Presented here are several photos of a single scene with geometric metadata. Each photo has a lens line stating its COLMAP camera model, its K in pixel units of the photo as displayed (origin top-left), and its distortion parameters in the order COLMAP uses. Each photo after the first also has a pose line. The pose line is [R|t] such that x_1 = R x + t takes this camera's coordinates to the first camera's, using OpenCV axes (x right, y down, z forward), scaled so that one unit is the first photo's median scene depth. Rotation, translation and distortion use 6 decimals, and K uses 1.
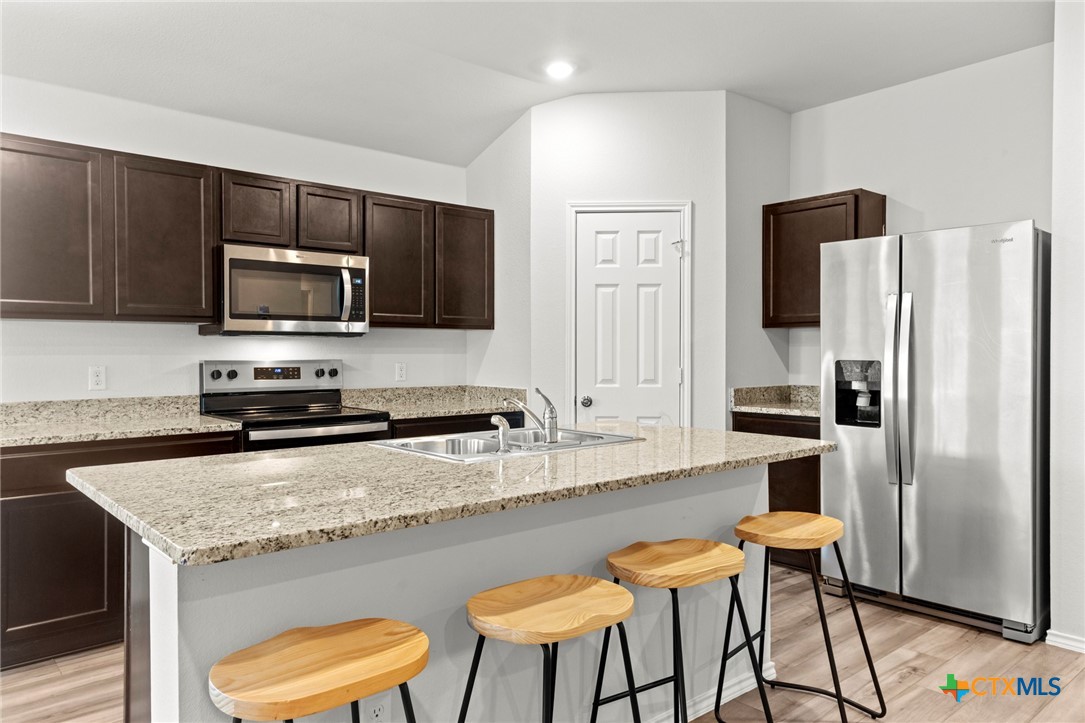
lens RADIAL K [[741.4, 0, 533.3], [0, 741.4, 362.4], [0, 0, 1]] dist [0.024480, 0.001218]
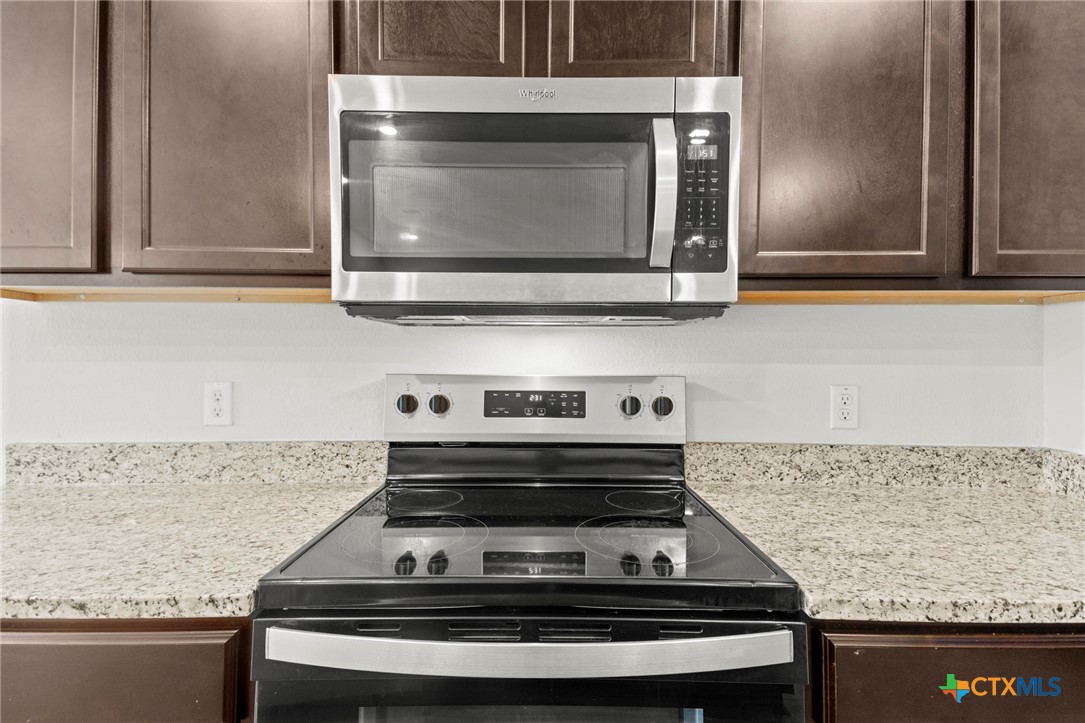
lens RADIAL K [[492.2, 0, 547.8], [0, 492.2, 356.3], [0, 0, 1]] dist [0.034536, -0.006559]
pose [[0.763113, 0.002759, -0.646260, -0.142230], [-0.013675, 0.999836, -0.011878, -0.011383], [0.646121, 0.017902, 0.763025, 0.775227]]
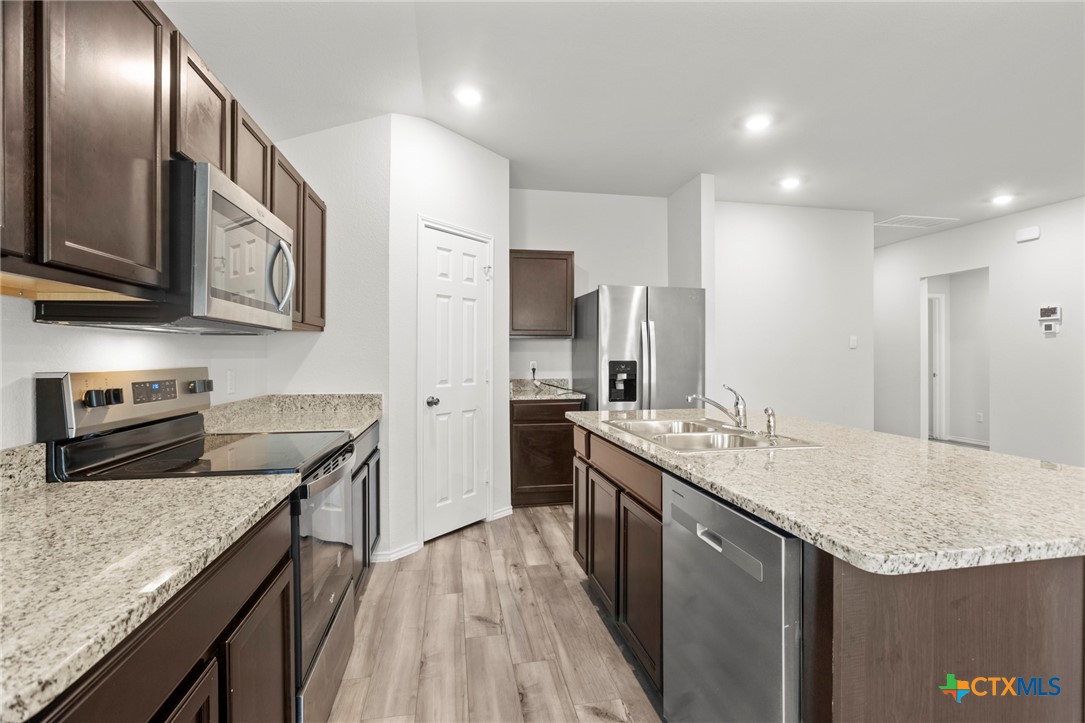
lens RADIAL K [[520.2, 0, 538.0], [0, 520.2, 355.8], [0, 0, 1]] dist [-0.001963, 0.003108]
pose [[0.509088, -0.000457, 0.860714, -0.550793], [0.014084, 0.999870, -0.007800, -0.006118], [-0.860599, 0.016093, 0.509028, 0.519017]]
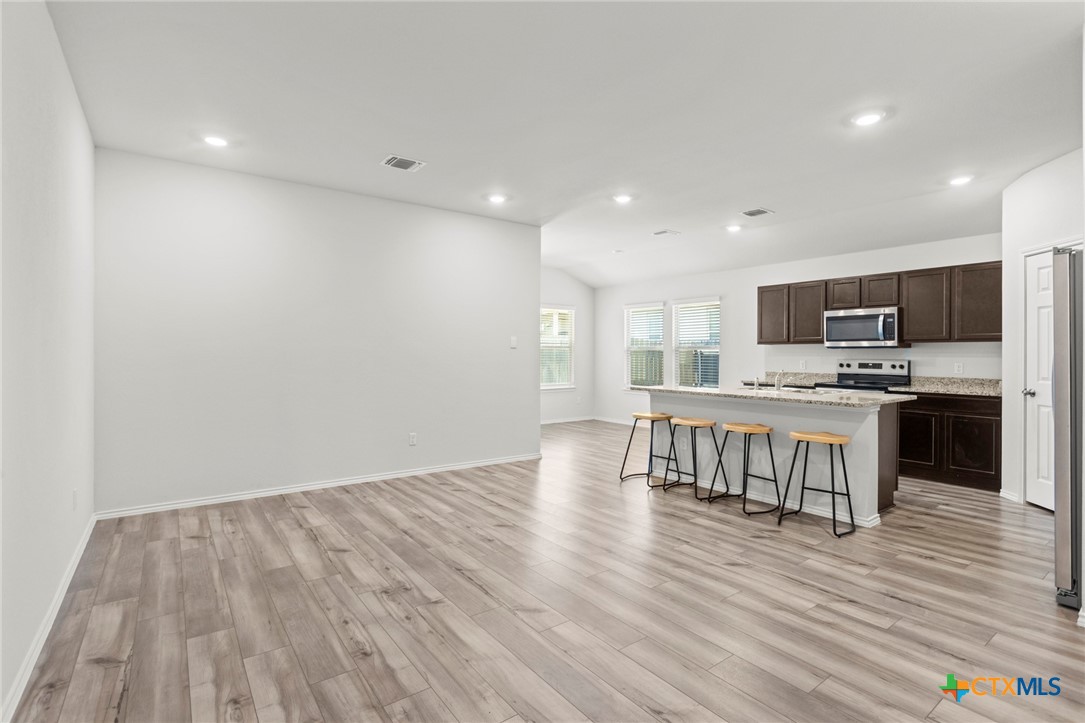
lens RADIAL K [[520.2, 0, 545.4], [0, 520.2, 359.3], [0, 0, 1]] dist [-0.001963, 0.003108]
pose [[-0.076944, 0.011947, -0.996964, 1.201835], [-0.018953, 0.999730, 0.013443, -0.006108], [0.996855, 0.019930, -0.076697, 0.194294]]
